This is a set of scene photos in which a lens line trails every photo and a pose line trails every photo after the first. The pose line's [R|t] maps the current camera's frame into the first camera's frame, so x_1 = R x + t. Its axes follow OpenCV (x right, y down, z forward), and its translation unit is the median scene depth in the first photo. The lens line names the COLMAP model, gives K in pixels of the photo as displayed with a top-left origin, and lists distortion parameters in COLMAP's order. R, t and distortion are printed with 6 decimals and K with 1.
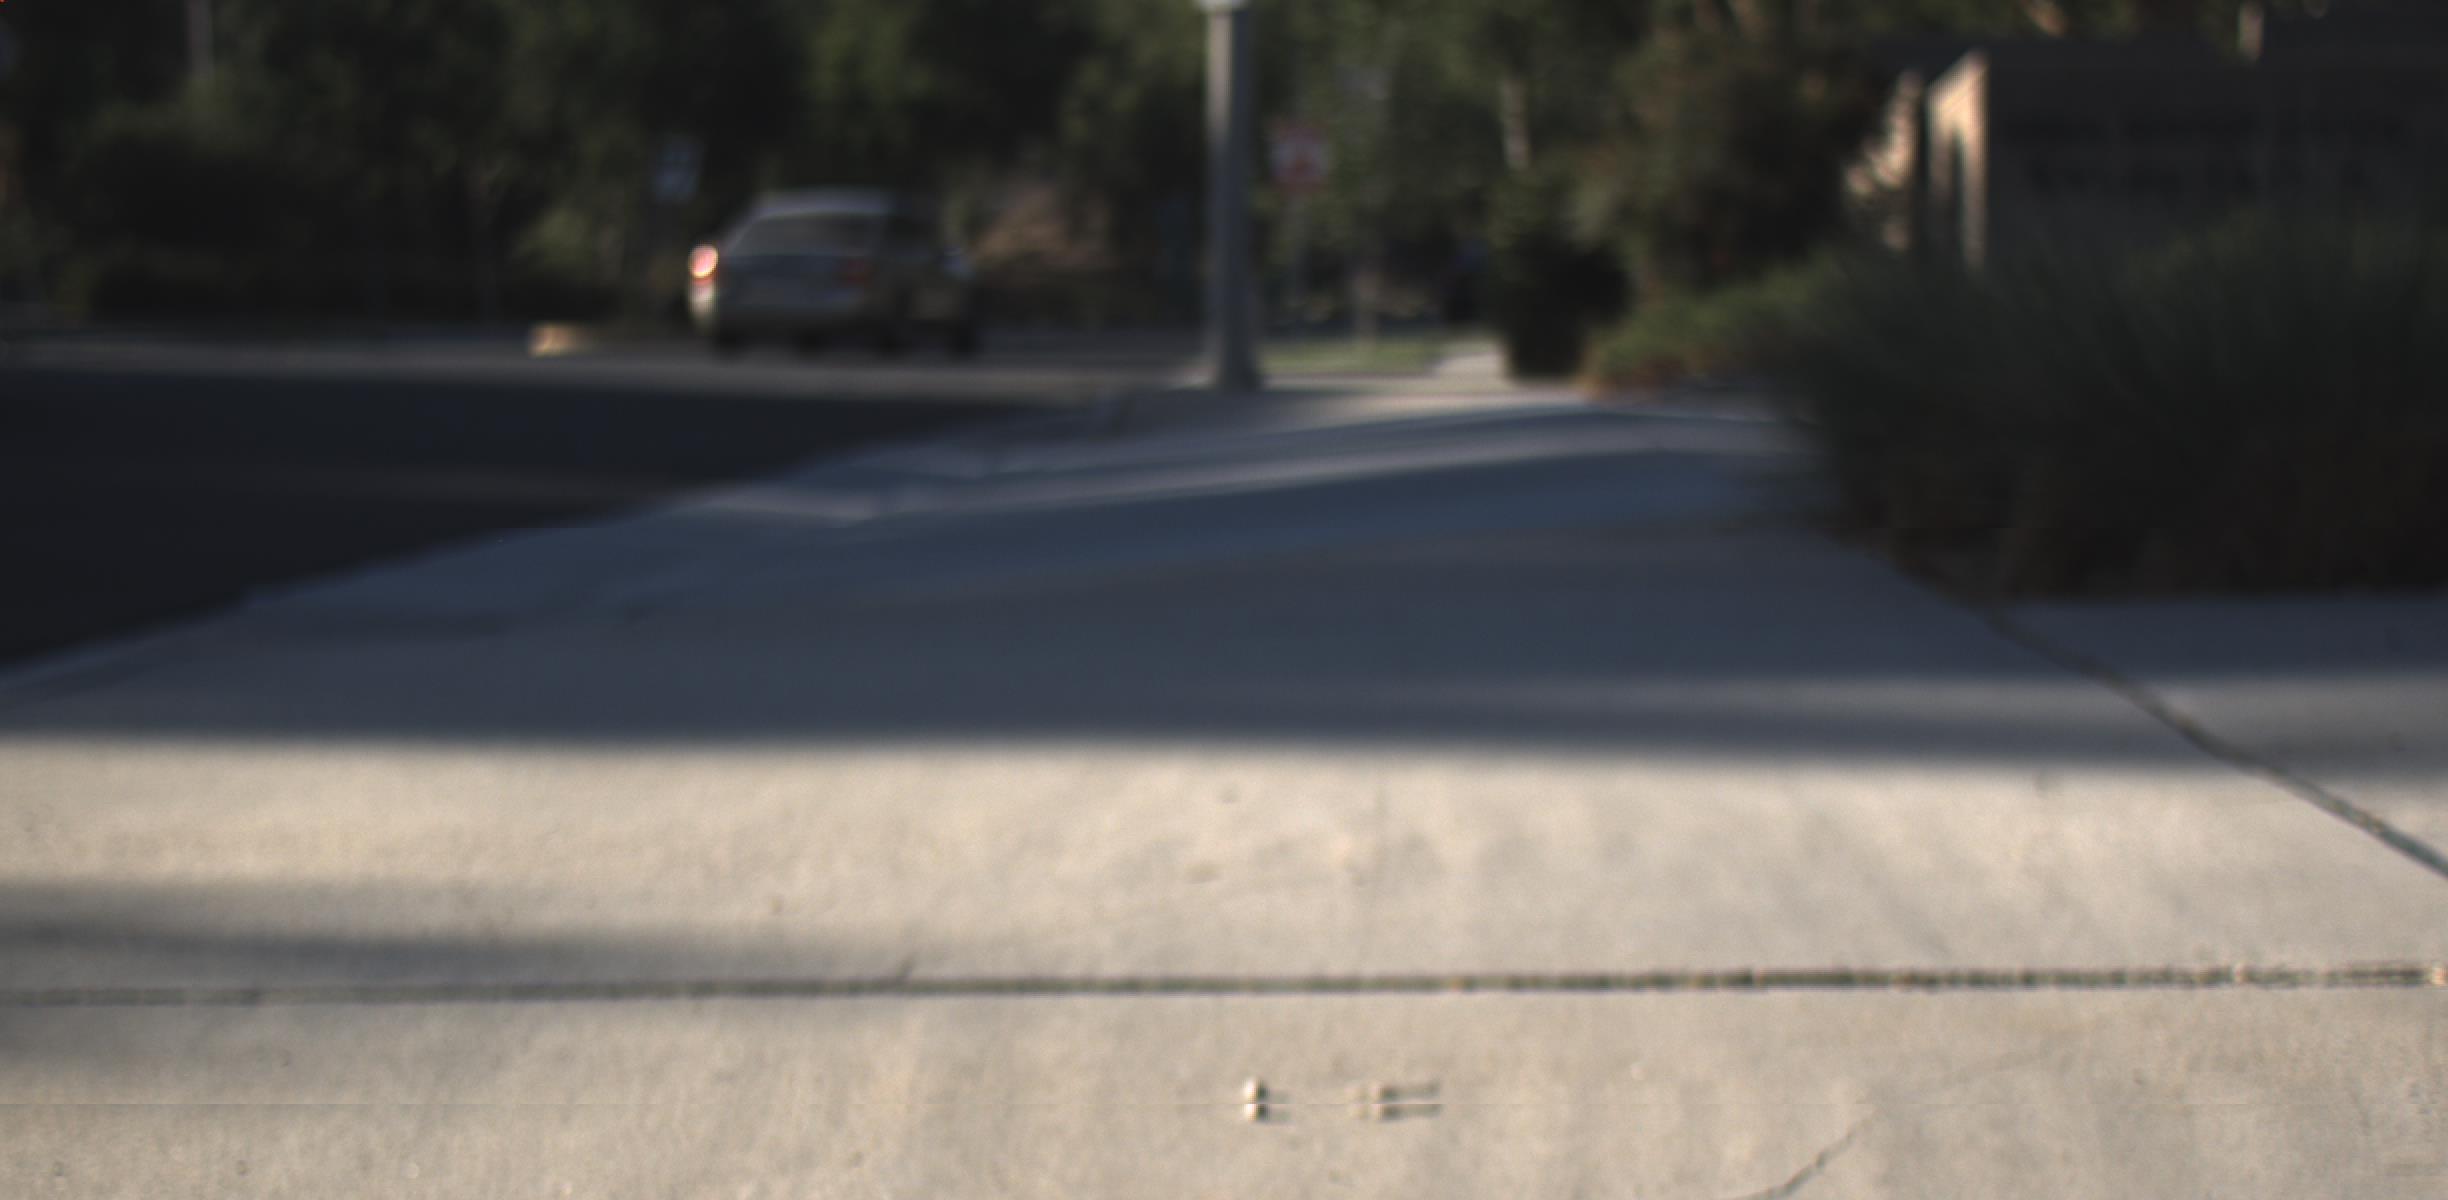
lens RADIAL K [[4684.8, 0, 1221.4], [0, 4684.8, 609.1], [0, 0, 1]] dist [-0.032300, 0.975475]
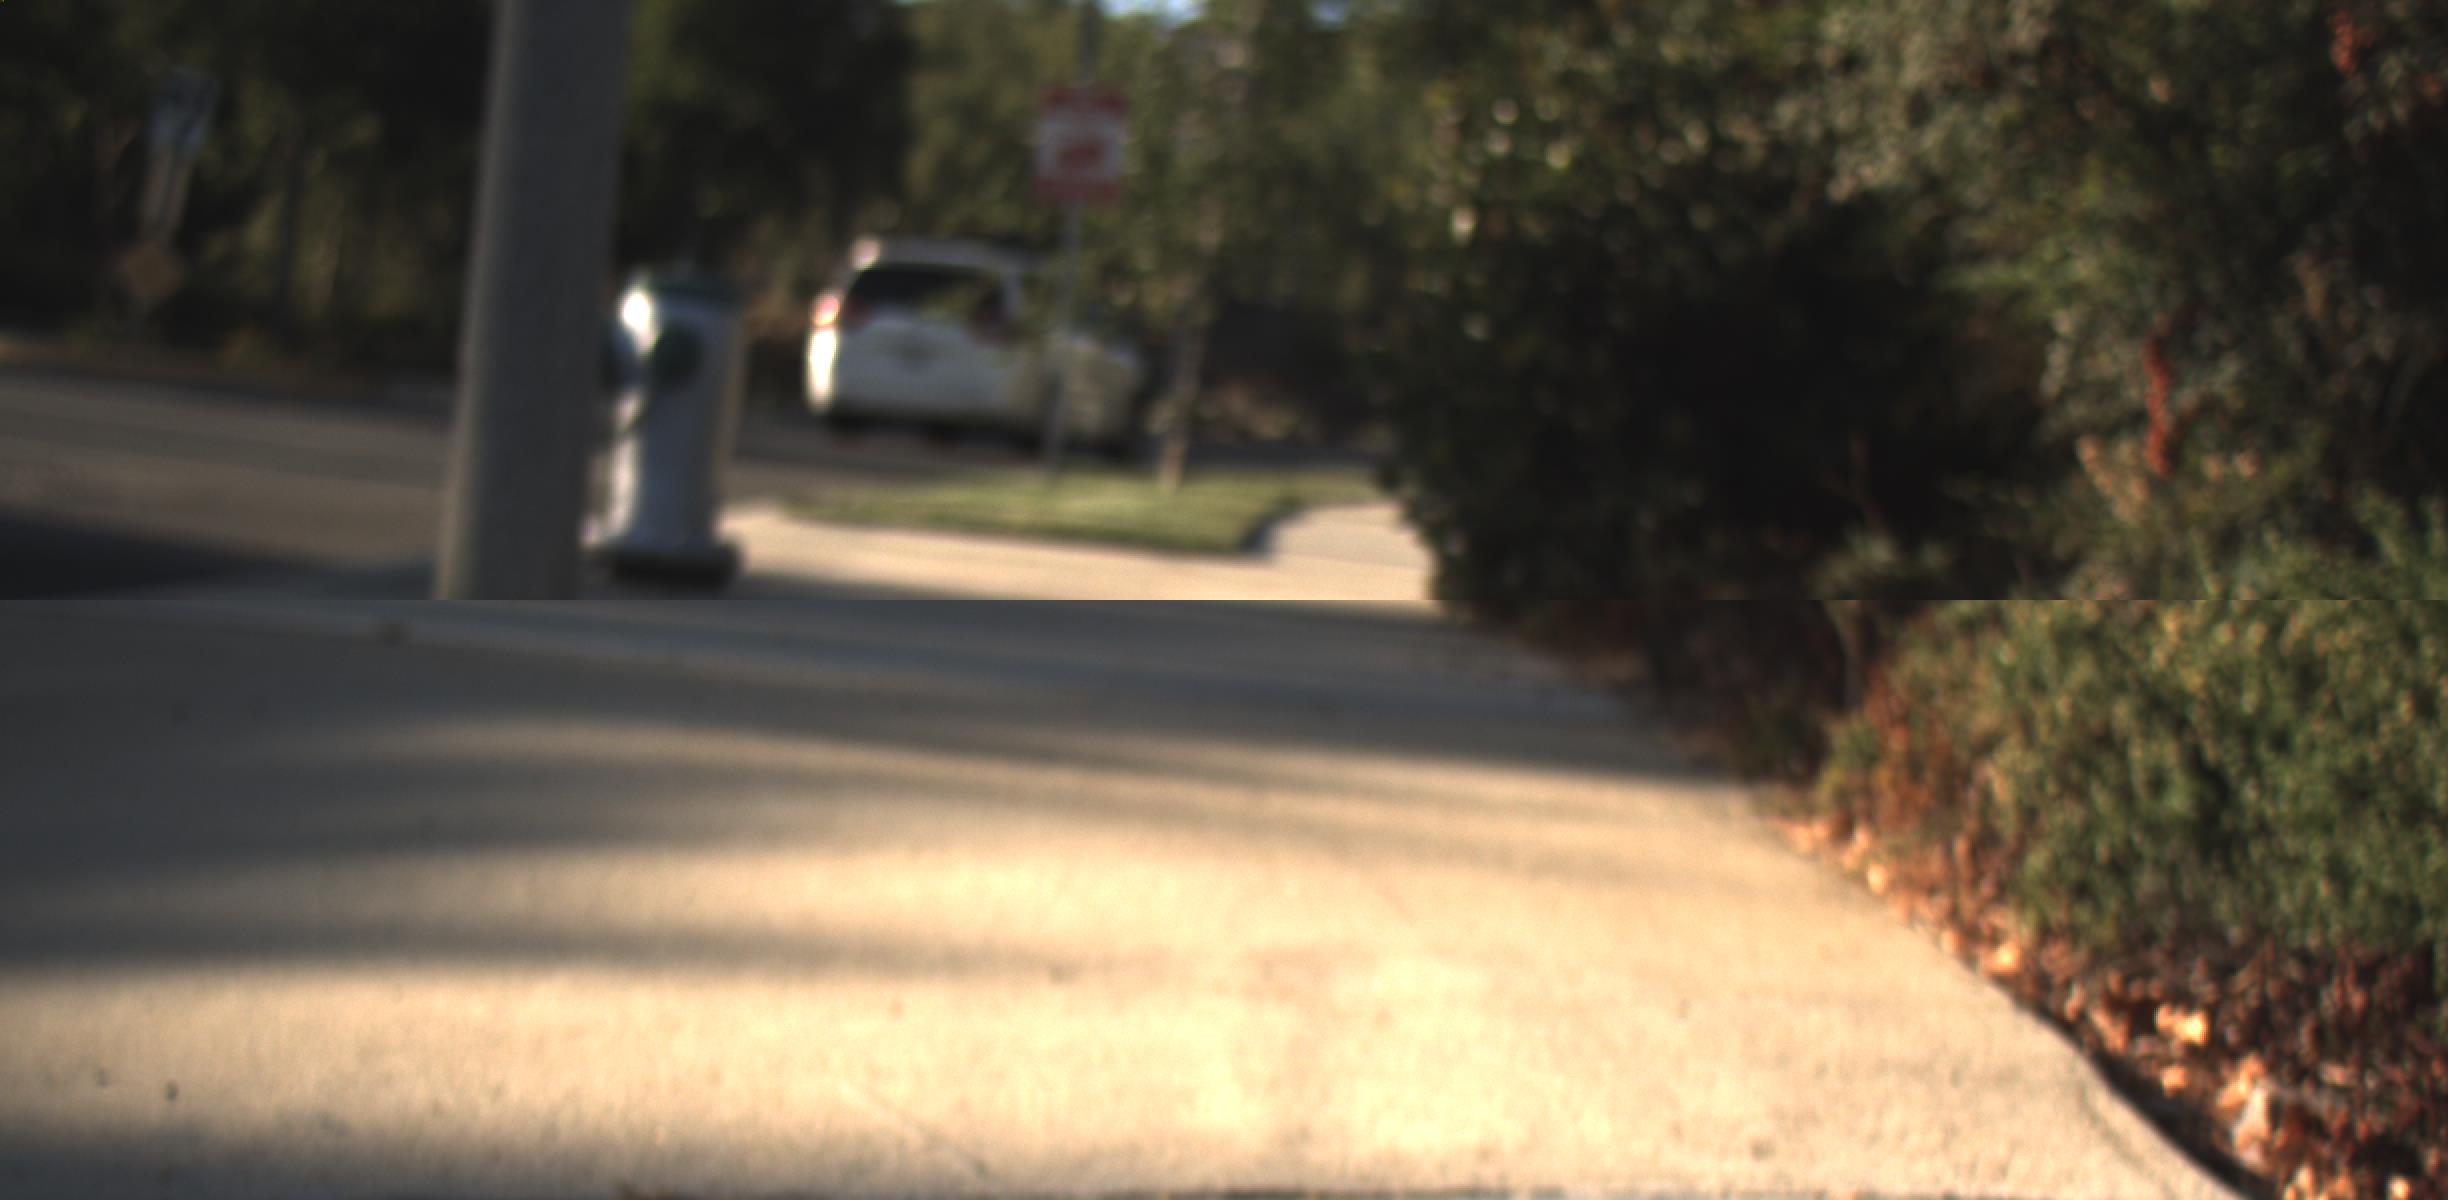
lens RADIAL K [[4684.8, 0, 1221.4], [0, 4684.8, 609.1], [0, 0, 1]] dist [-0.032300, 0.975475]
pose [[0.995048, 0.095347, 0.028076, 0.023499], [-0.094660, 0.995199, -0.024855, -0.027452], [-0.030311, 0.022074, 0.999297, 0.431278]]
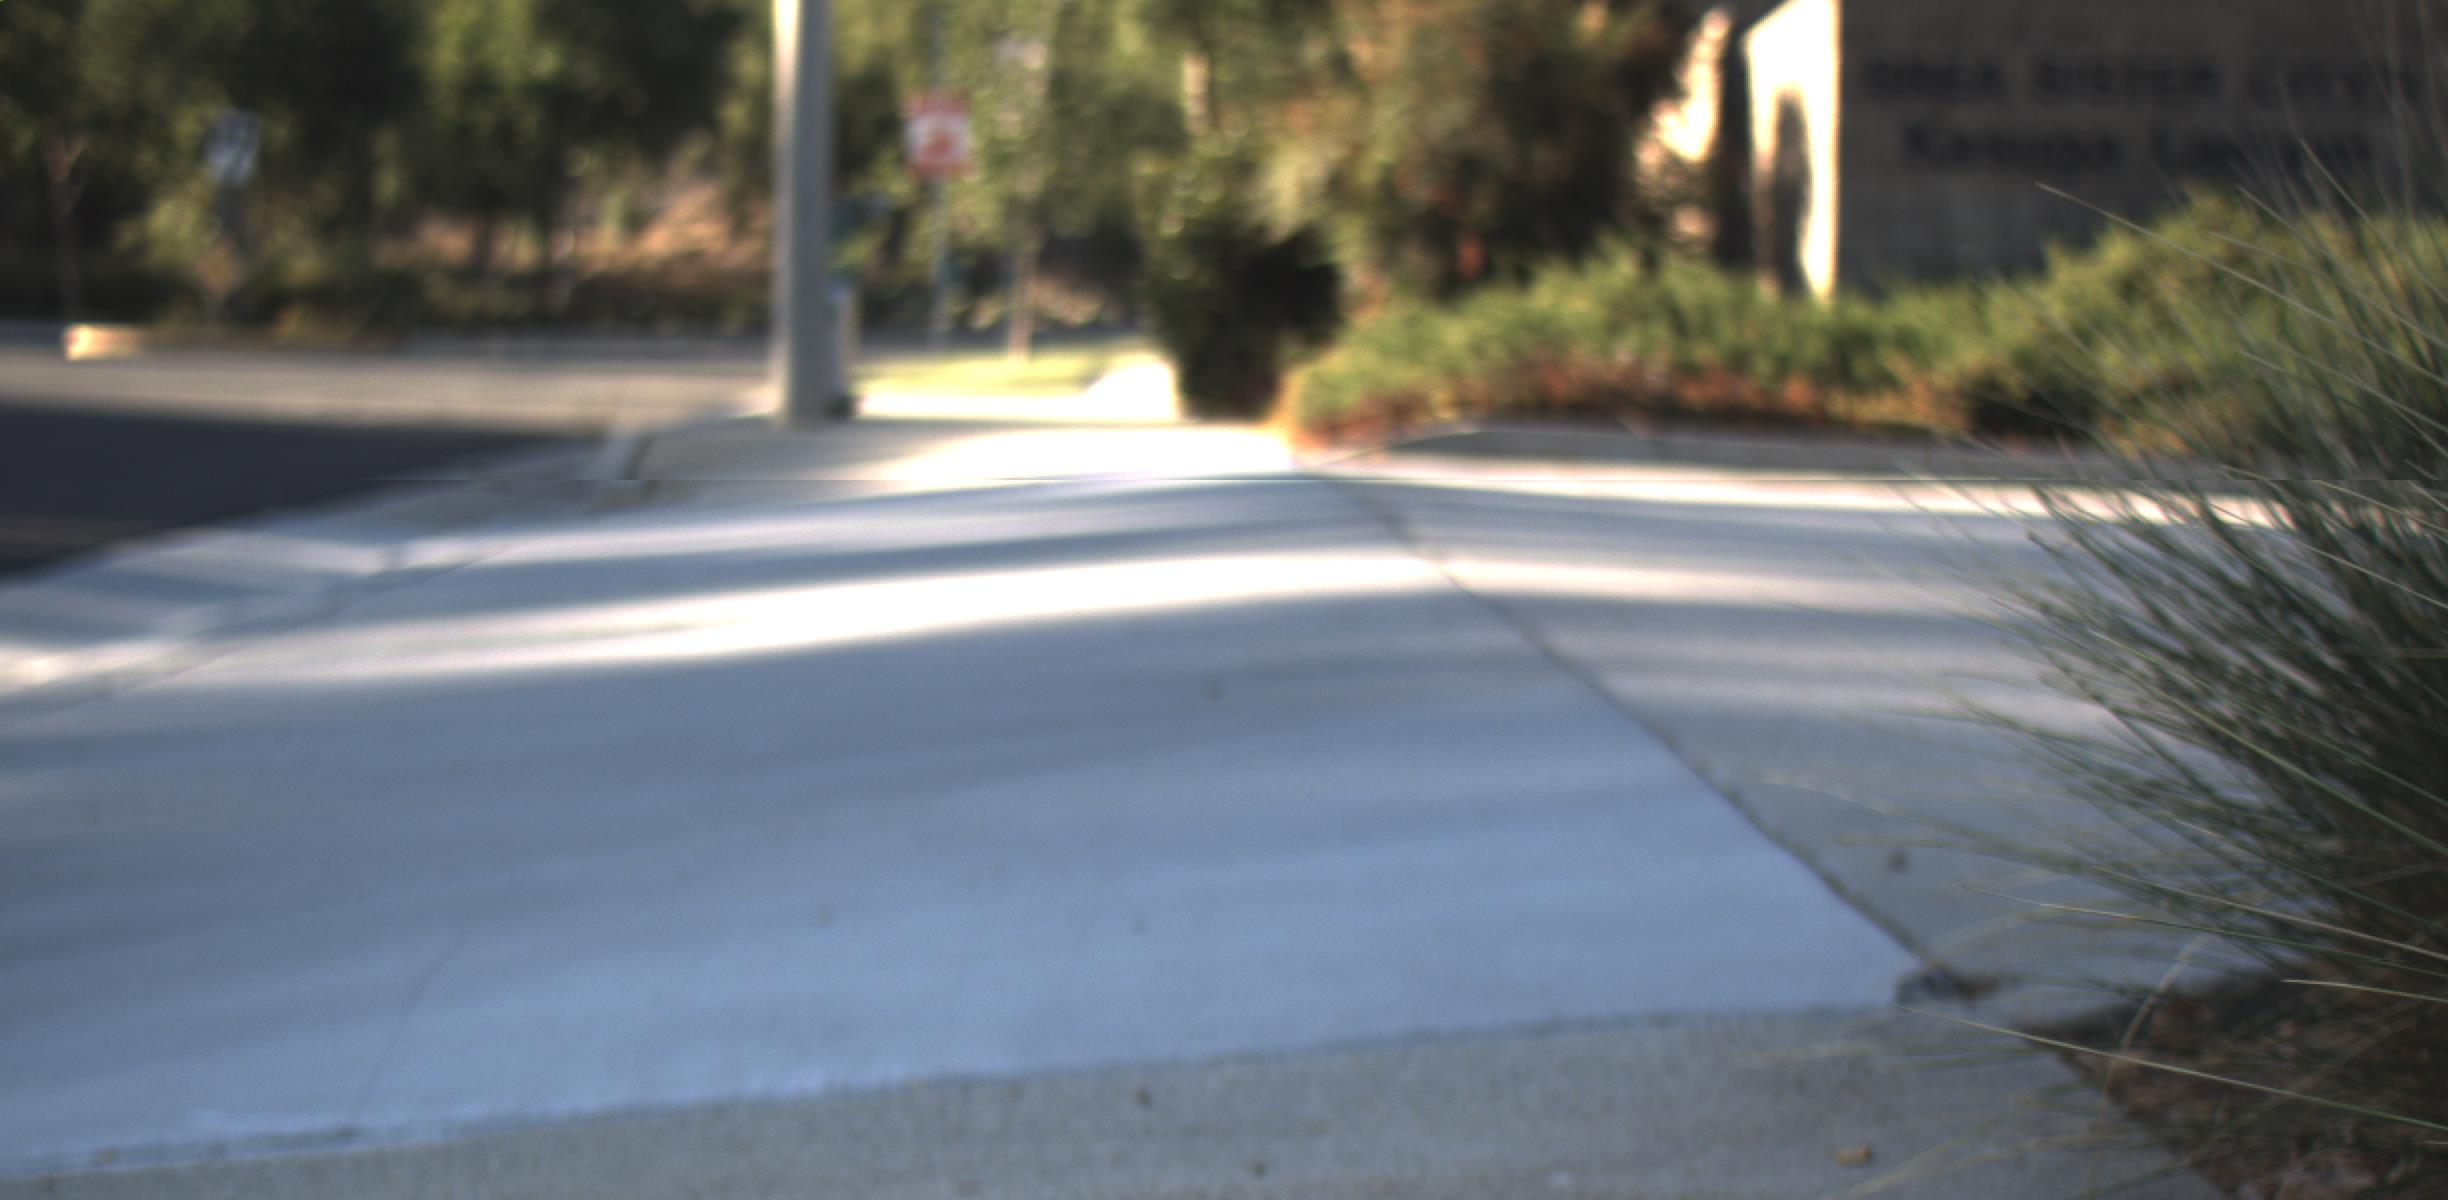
lens RADIAL K [[4656.9, 0, 1231.3], [0, 4656.9, 602.7], [0, 0, 1]] dist [0.028121, 0.203355]
pose [[0.997515, 0.007313, 0.070075, 0.011011], [-0.007148, 0.999971, -0.002610, -0.010322], [-0.070092, 0.002102, 0.997538, 0.156396]]
